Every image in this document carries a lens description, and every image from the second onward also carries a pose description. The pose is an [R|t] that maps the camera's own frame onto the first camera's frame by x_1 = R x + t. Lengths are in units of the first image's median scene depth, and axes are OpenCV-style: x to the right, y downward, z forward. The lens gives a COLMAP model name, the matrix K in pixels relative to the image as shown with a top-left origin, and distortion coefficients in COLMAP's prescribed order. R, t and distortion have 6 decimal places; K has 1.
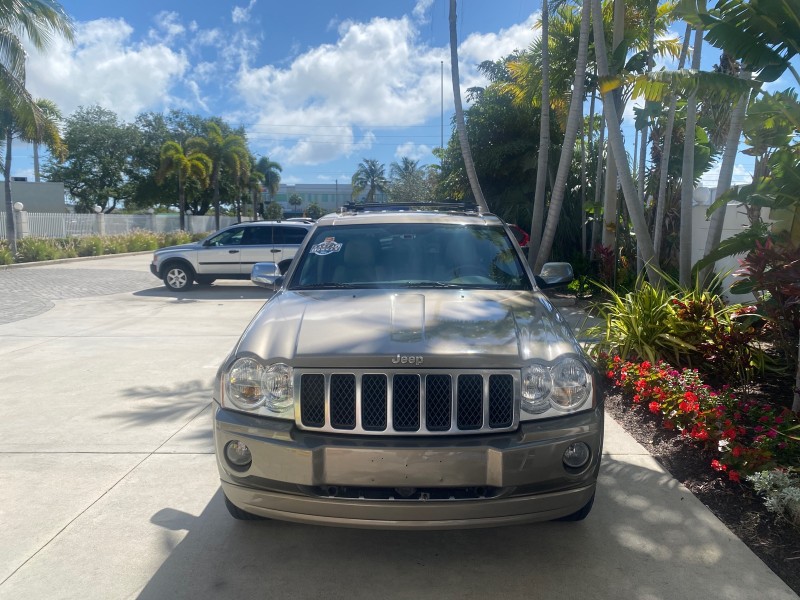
lens RADIAL K [[627.6, 0, 415.9], [0, 627.6, 292.3], [0, 0, 1]] dist [0.017761, -0.001563]
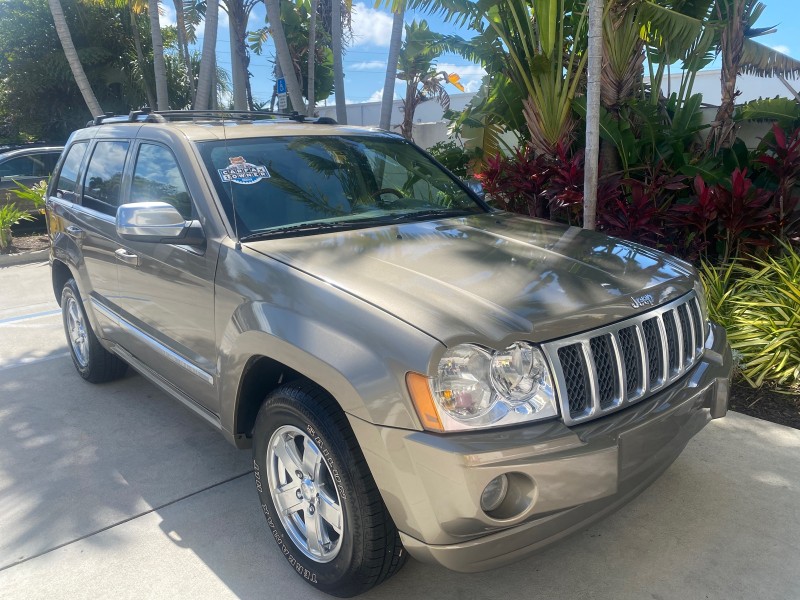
lens RADIAL K [[617.2, 0, 400.2], [0, 617.2, 295.0], [0, 0, 1]] dist [0.021271, -0.024570]
pose [[0.736483, -0.169811, 0.654795, -0.253045], [0.092676, 0.984181, 0.150995, -0.014768], [-0.670078, -0.050522, 0.740570, 0.213865]]
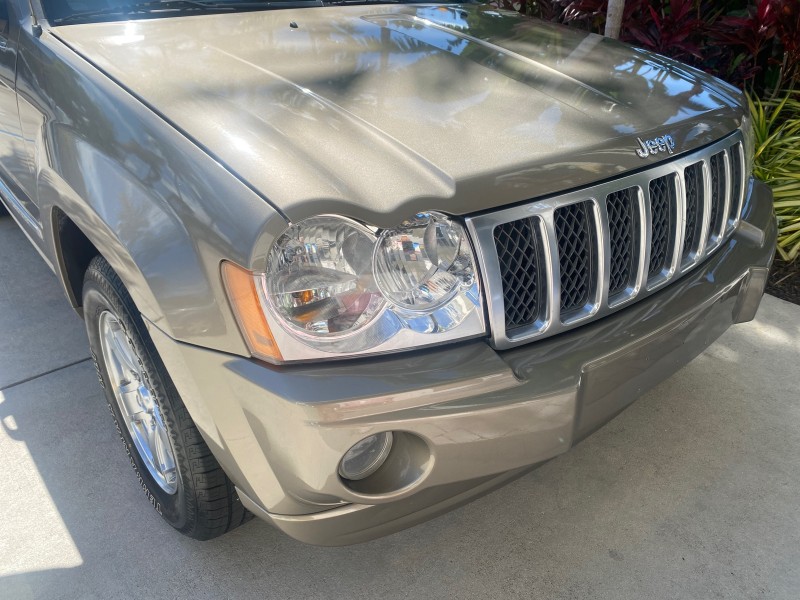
lens RADIAL K [[617.2, 0, 393.8], [0, 617.2, 293.7], [0, 0, 1]] dist [0.021271, -0.024570]
pose [[0.762373, -0.303567, 0.571520, -0.160435], [0.060289, 0.912626, 0.404326, 0.002827], [-0.644324, -0.273791, 0.714063, 0.258231]]
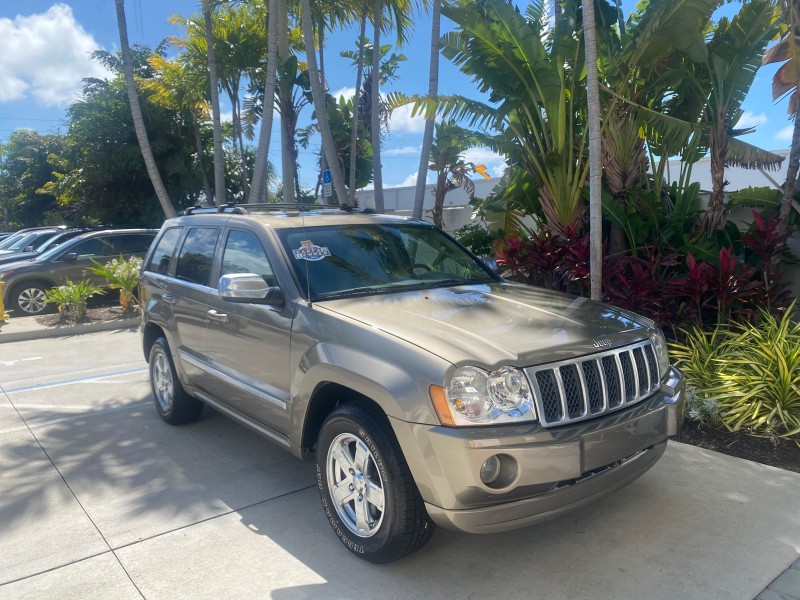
lens RADIAL K [[617.2, 0, 401.2], [0, 617.2, 295.6], [0, 0, 1]] dist [0.021271, -0.024570]
pose [[0.770684, -0.085963, 0.631392, -0.323033], [0.092050, 0.995485, 0.023176, -0.009904], [-0.630533, 0.040259, 0.775117, 0.131565]]
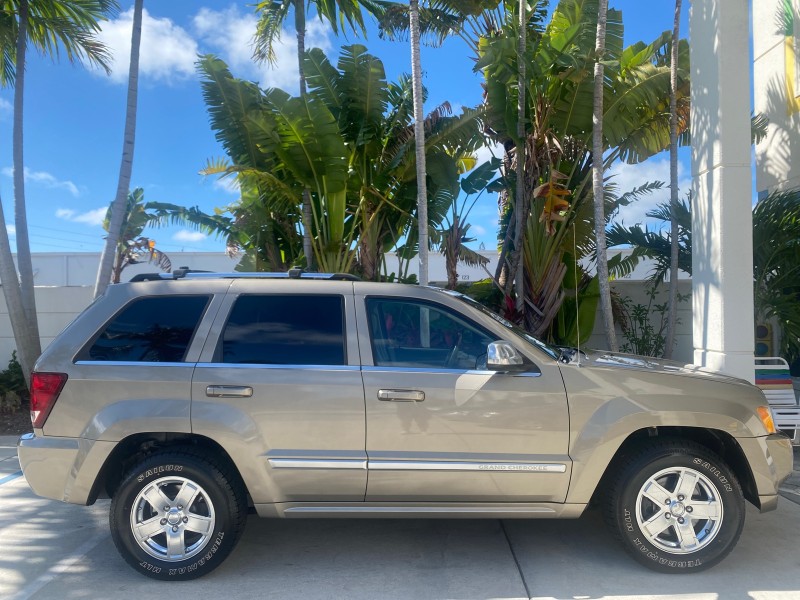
lens RADIAL K [[617.2, 0, 402.6], [0, 617.2, 295.7], [0, 0, 1]] dist [0.021271, -0.024570]
pose [[-0.004104, 0.018831, 0.999814, -0.560308], [0.121919, 0.992373, -0.018190, -0.057826], [-0.992532, 0.121822, -0.006368, 0.618084]]
